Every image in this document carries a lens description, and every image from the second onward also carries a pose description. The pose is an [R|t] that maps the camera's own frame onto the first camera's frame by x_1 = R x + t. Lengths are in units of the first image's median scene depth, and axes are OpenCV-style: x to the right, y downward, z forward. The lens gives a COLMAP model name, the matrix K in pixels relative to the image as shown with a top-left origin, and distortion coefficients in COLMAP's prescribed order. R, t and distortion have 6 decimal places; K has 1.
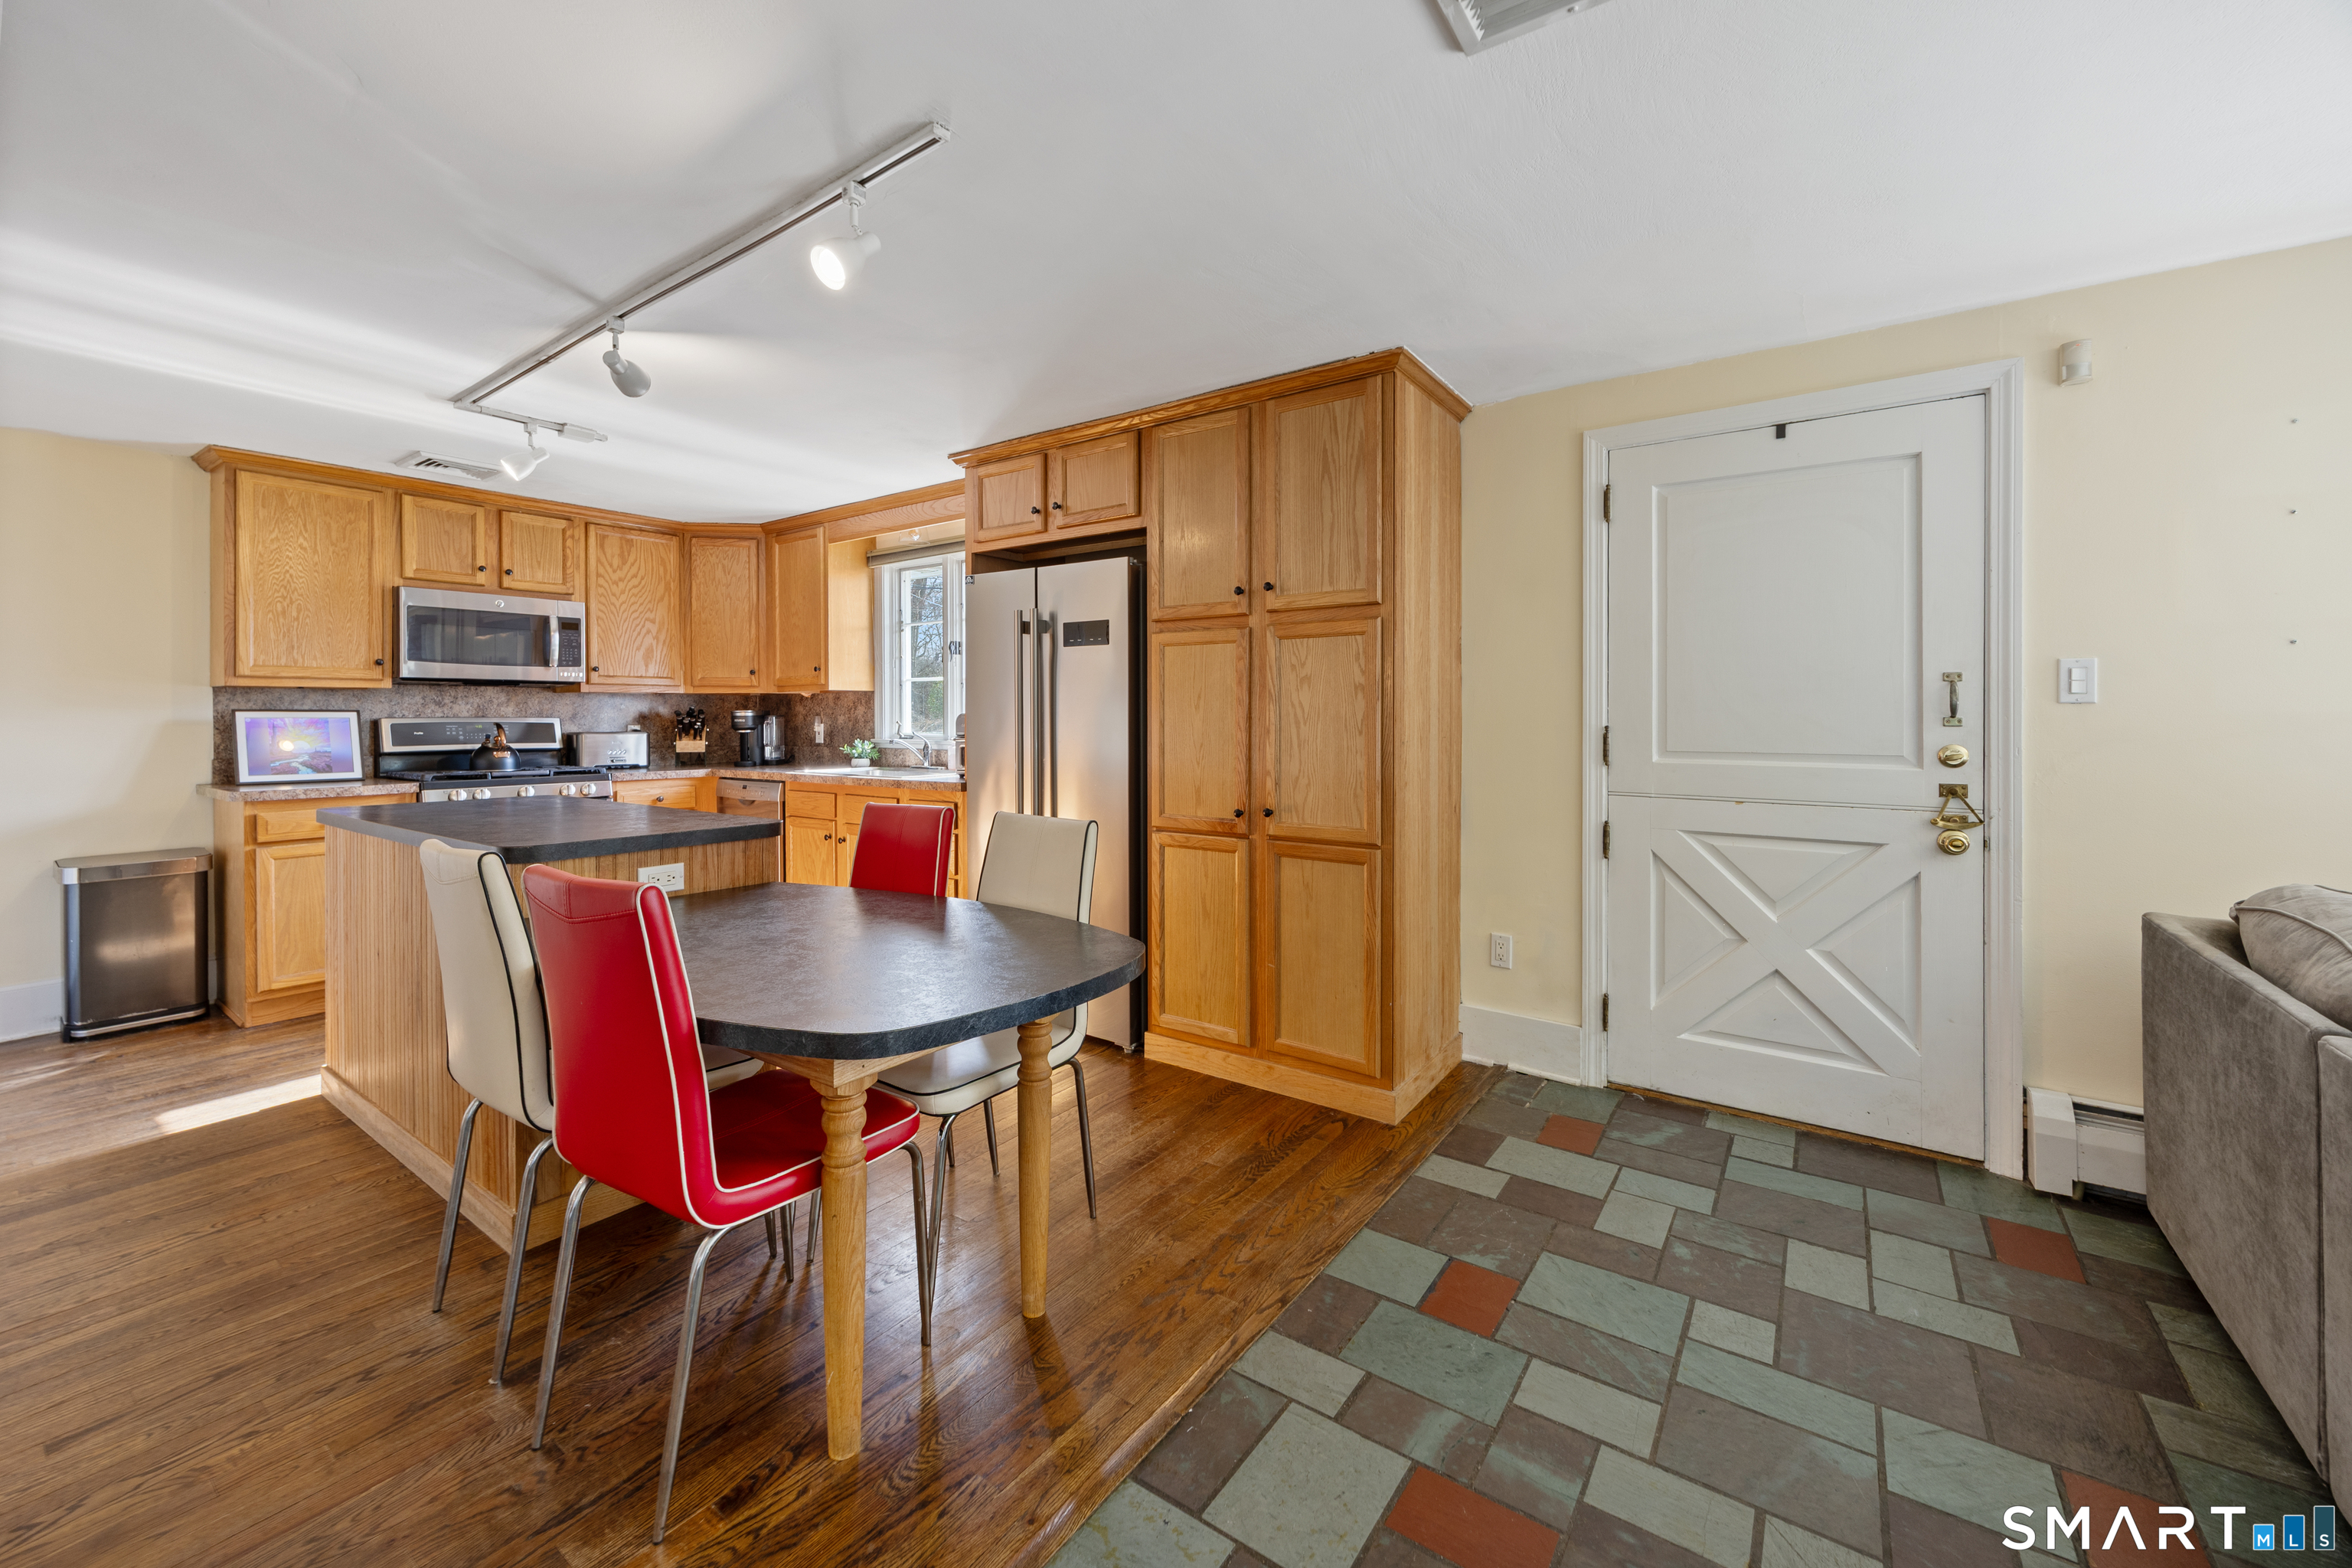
lens RADIAL K [[921.8, 0, 1160.7], [0, 921.8, 718.1], [0, 0, 1]] dist [-0.004265, -0.000067]
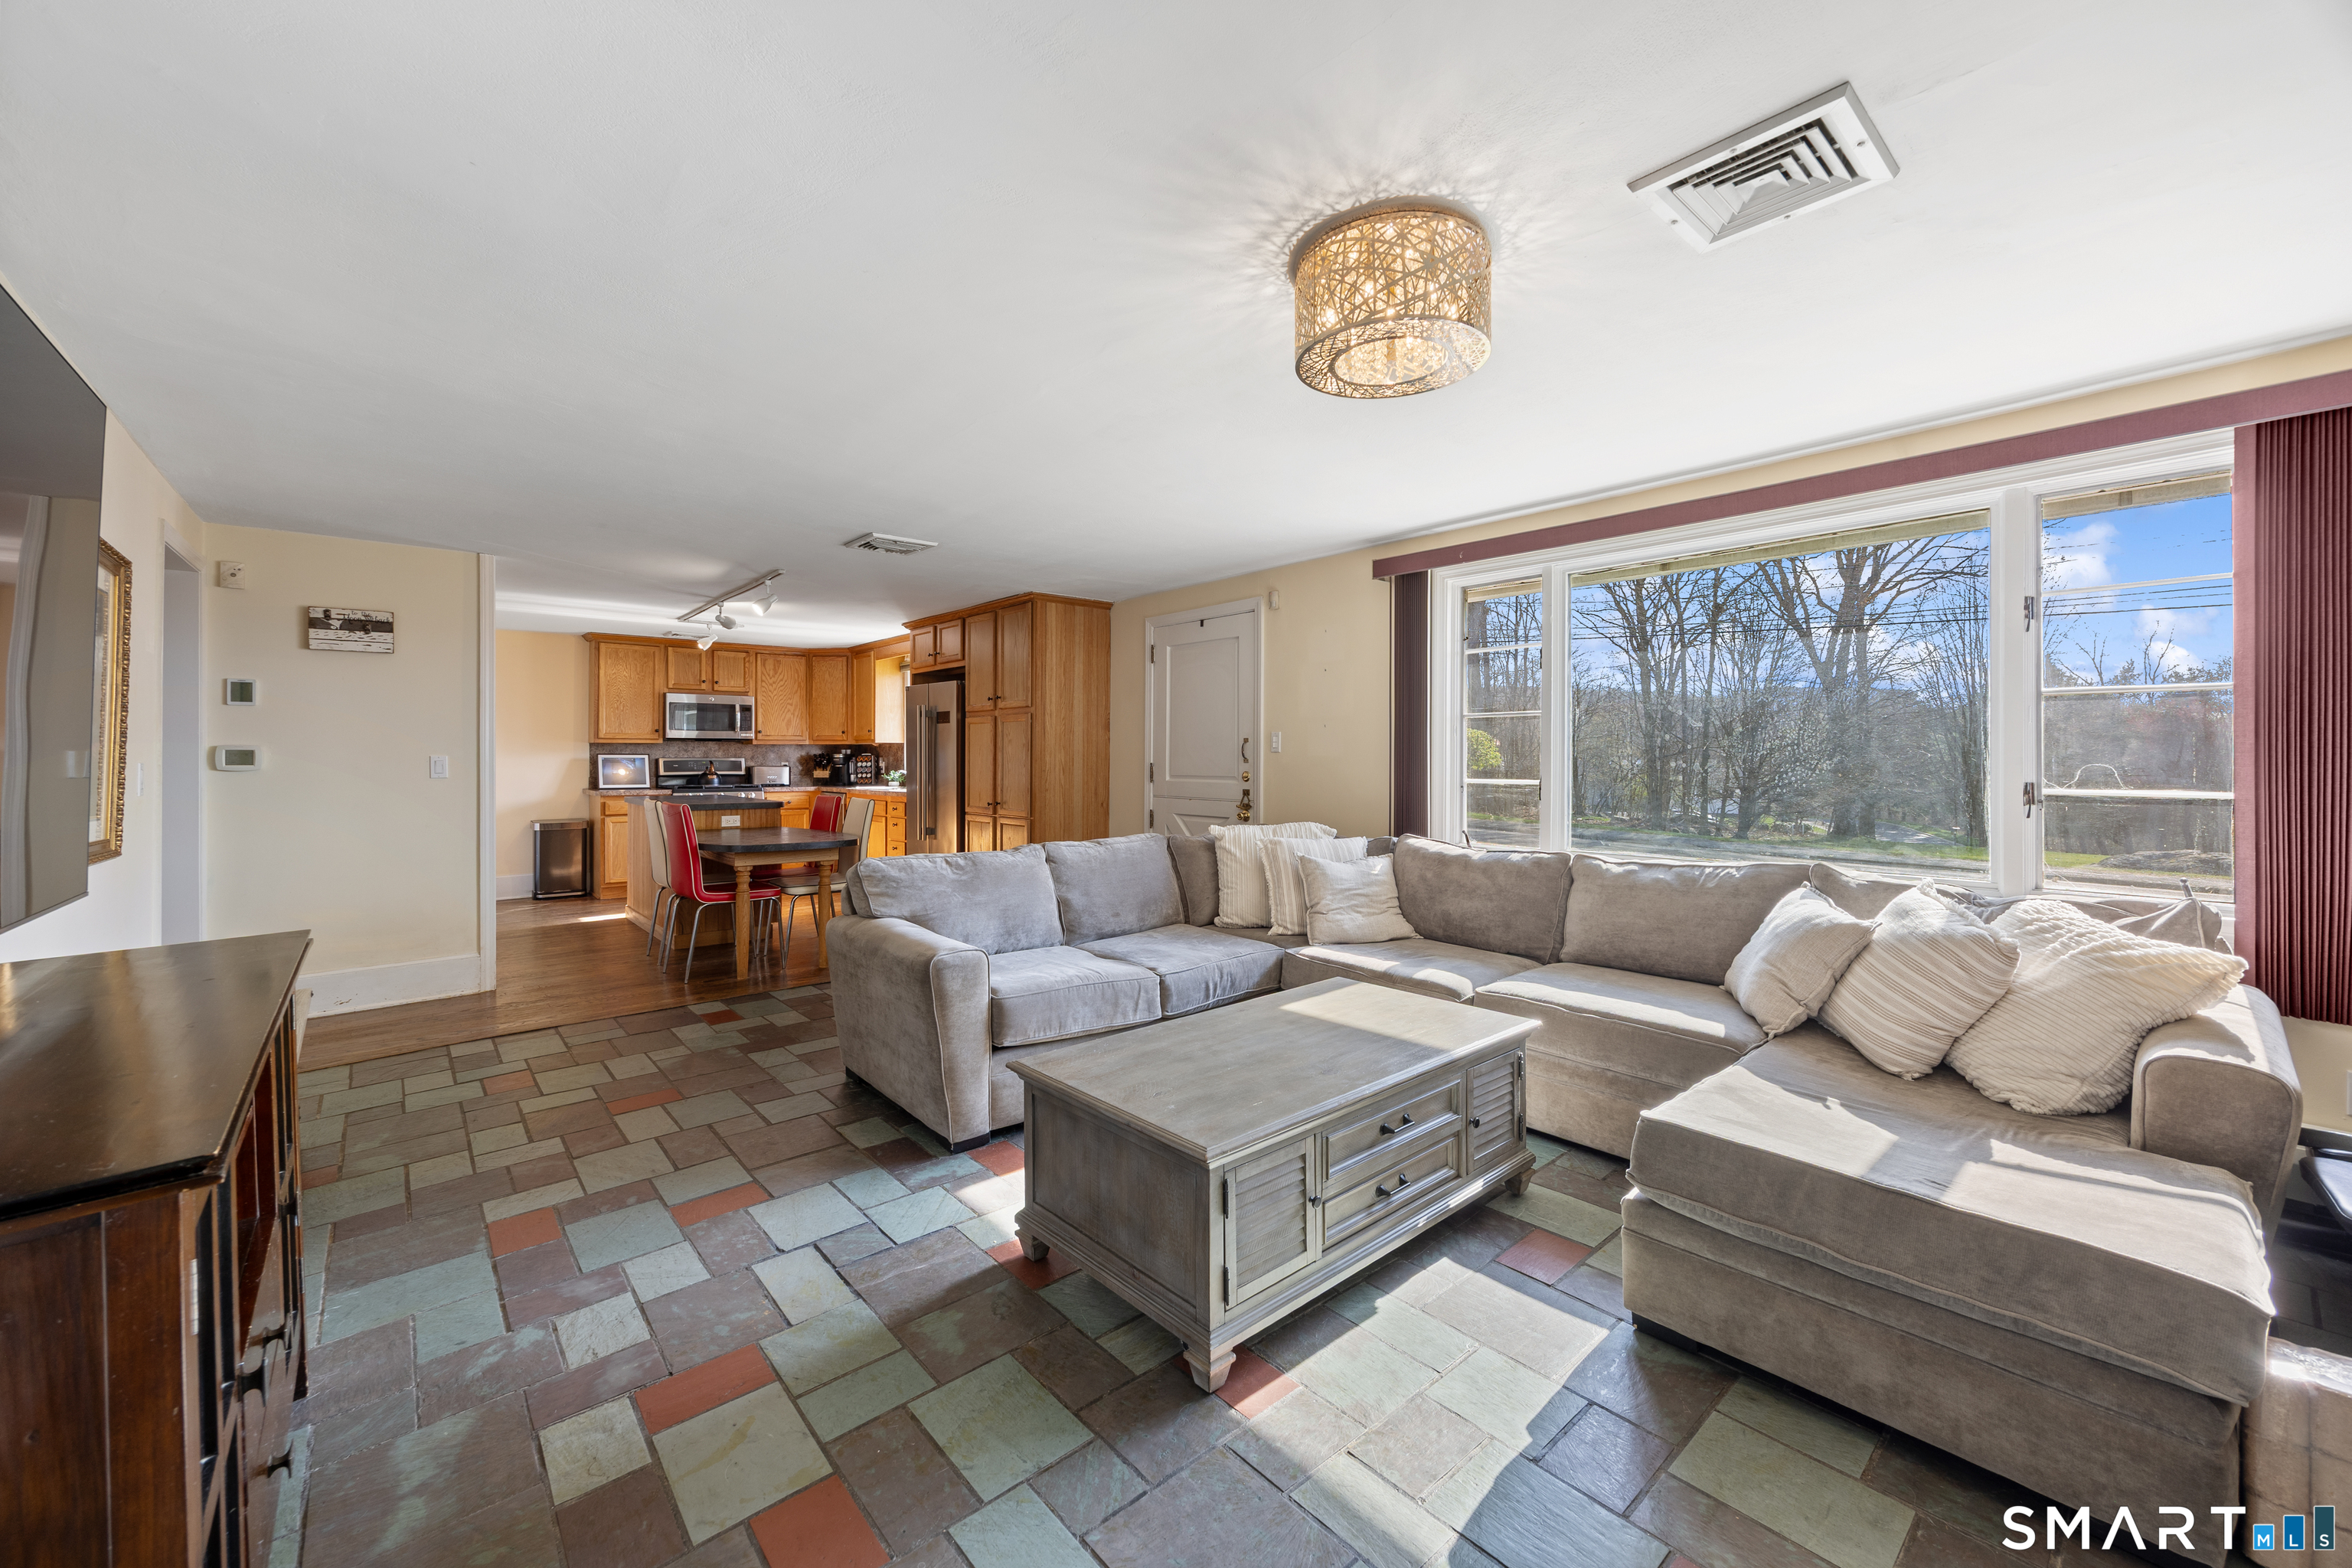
lens RADIAL K [[921.8, 0, 1186.9], [0, 921.8, 755.5], [0, 0, 1]] dist [-0.004265, -0.000067]
pose [[0.974334, -0.000255, -0.225107, 1.173230], [-0.000066, 0.999999, -0.001419, -0.004876], [0.225108, 0.001398, 0.974333, -1.126685]]
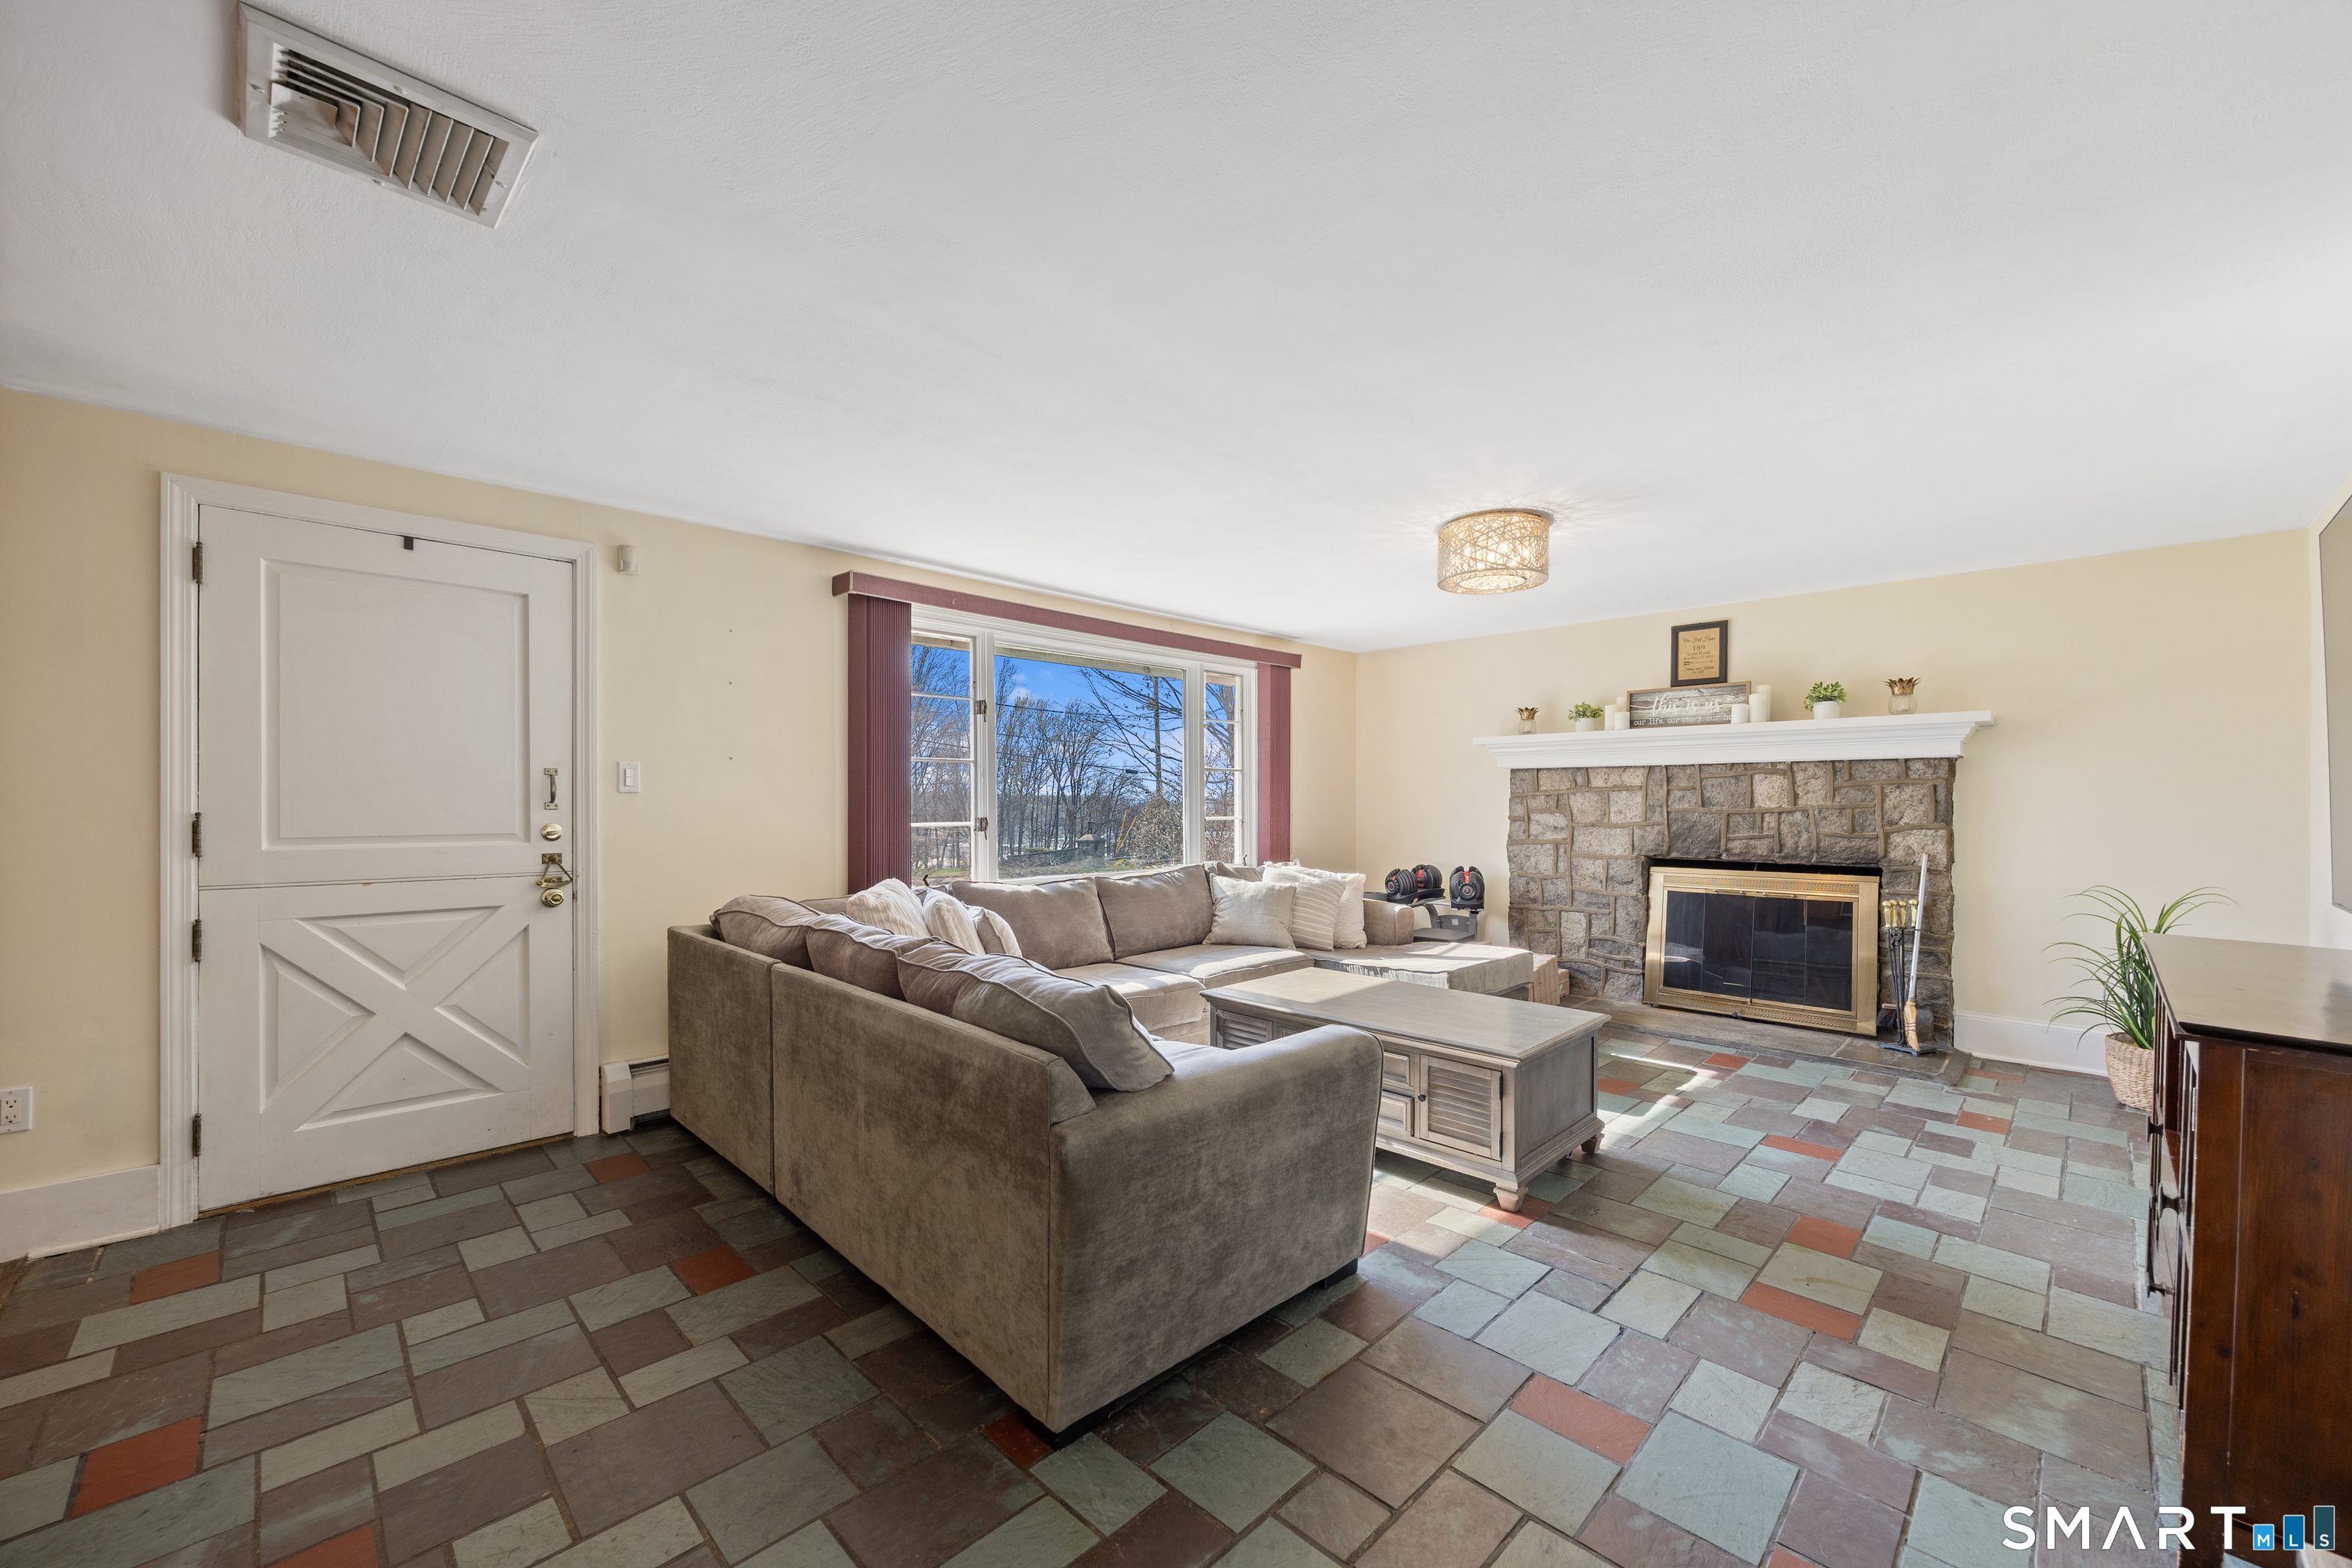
lens RADIAL K [[921.8, 0, 1176.1], [0, 921.8, 797.4], [0, 0, 1]] dist [-0.004265, -0.000067]
pose [[0.158764, 0.005632, 0.987300, -0.283952], [0.002189, 0.999979, -0.006056, 0.001464], [-0.987314, 0.003123, 0.158749, -0.087212]]
